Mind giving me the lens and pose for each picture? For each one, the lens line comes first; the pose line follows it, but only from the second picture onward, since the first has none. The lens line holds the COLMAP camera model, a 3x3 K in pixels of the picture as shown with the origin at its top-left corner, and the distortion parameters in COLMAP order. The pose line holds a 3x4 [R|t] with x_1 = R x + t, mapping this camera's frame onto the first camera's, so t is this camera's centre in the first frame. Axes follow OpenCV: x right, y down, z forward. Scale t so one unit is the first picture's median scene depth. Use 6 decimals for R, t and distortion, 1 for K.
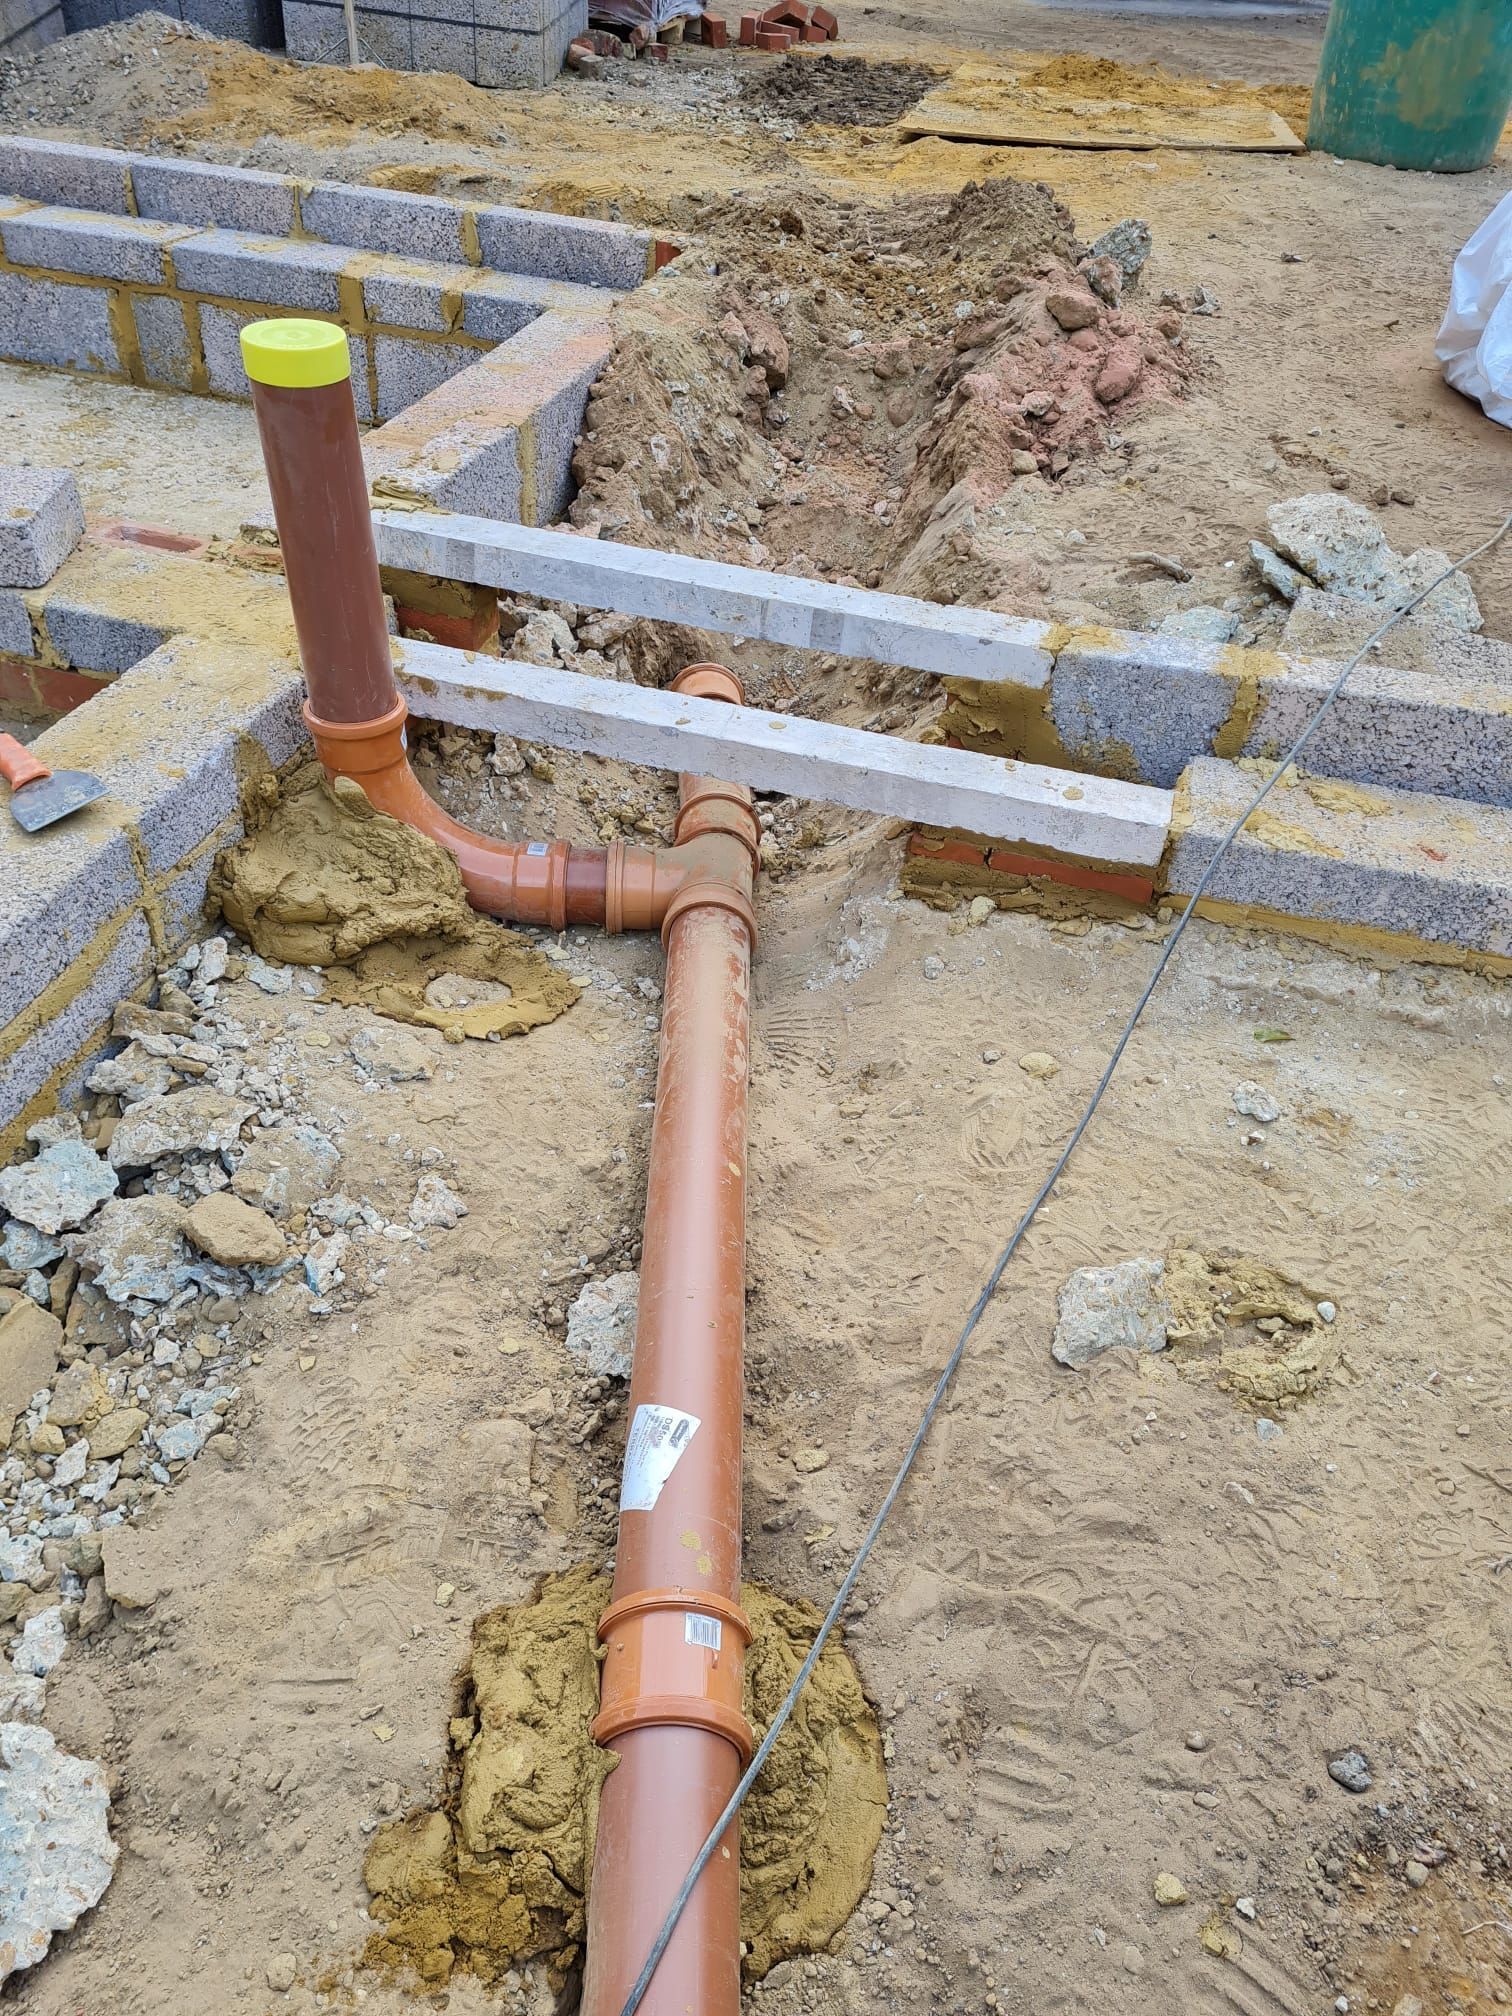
lens RADIAL K [[1471.3, 0, 764.0], [0, 1471.3, 1012.8], [0, 0, 1]] dist [0.056712, -0.040373]
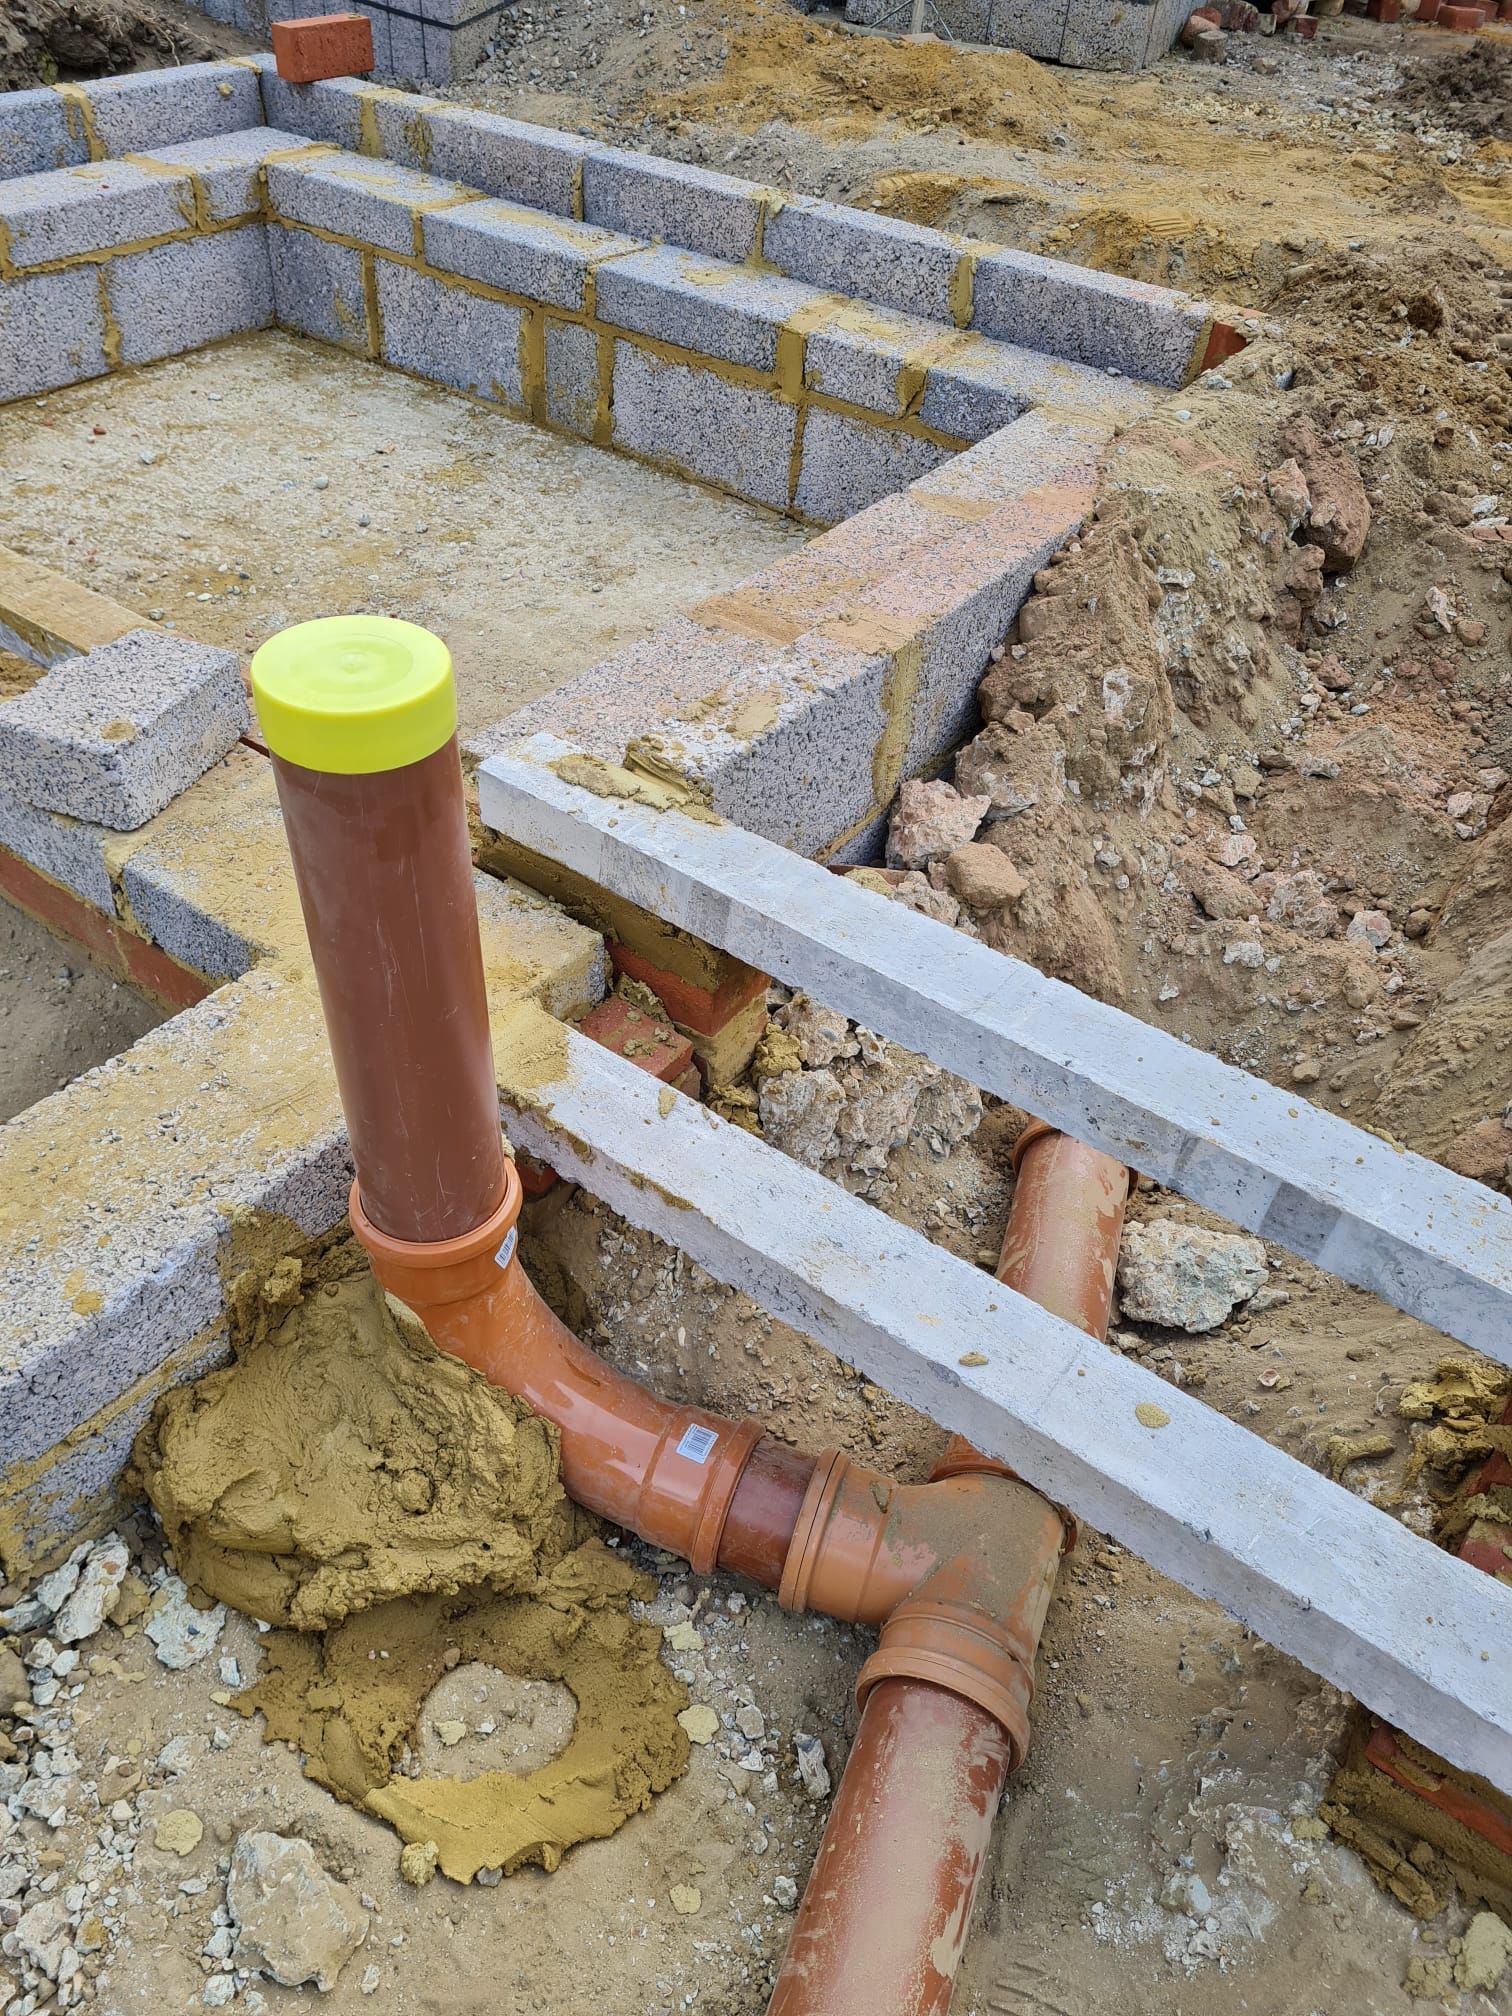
lens RADIAL K [[1471.3, 0, 743.2], [0, 1471.3, 1006.9], [0, 0, 1]] dist [0.056712, -0.040373]
pose [[0.931553, 0.235100, -0.277374, -0.008513], [-0.228199, 0.971921, 0.057392, -0.204916], [0.283079, 0.009832, 0.959046, 0.279624]]
